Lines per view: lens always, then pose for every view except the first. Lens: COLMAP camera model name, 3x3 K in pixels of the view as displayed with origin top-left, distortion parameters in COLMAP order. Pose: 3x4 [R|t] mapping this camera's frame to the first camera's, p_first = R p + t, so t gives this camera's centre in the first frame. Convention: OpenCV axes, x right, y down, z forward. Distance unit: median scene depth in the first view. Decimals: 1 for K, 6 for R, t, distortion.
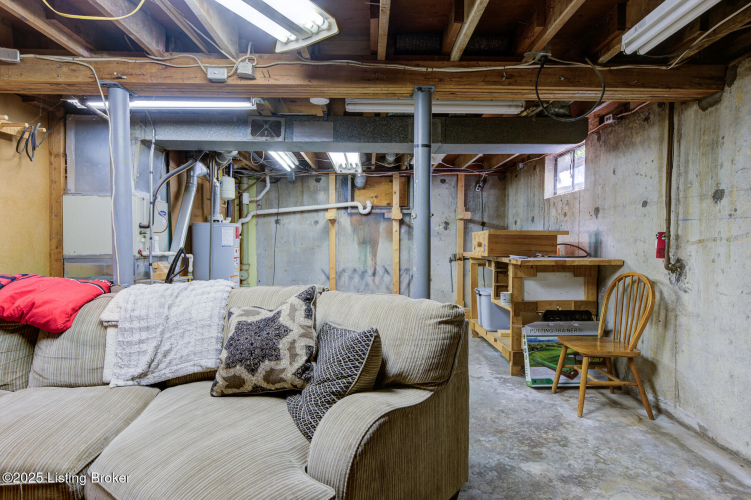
lens RADIAL K [[401.1, 0, 377.0], [0, 401.1, 249.8], [0, 0, 1]] dist [0.006708, 0.002302]
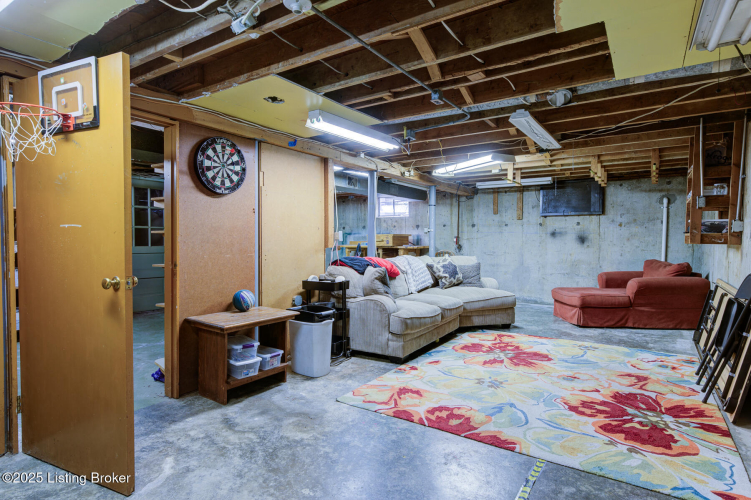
lens RADIAL K [[401.1, 0, 374.6], [0, 401.1, 251.3], [0, 0, 1]] dist [0.006708, 0.002302]
pose [[0.572292, -0.029152, 0.819532, -1.824791], [0.018659, 0.999572, 0.022527, -0.005972], [-0.819838, 0.002400, 0.572591, -0.203989]]
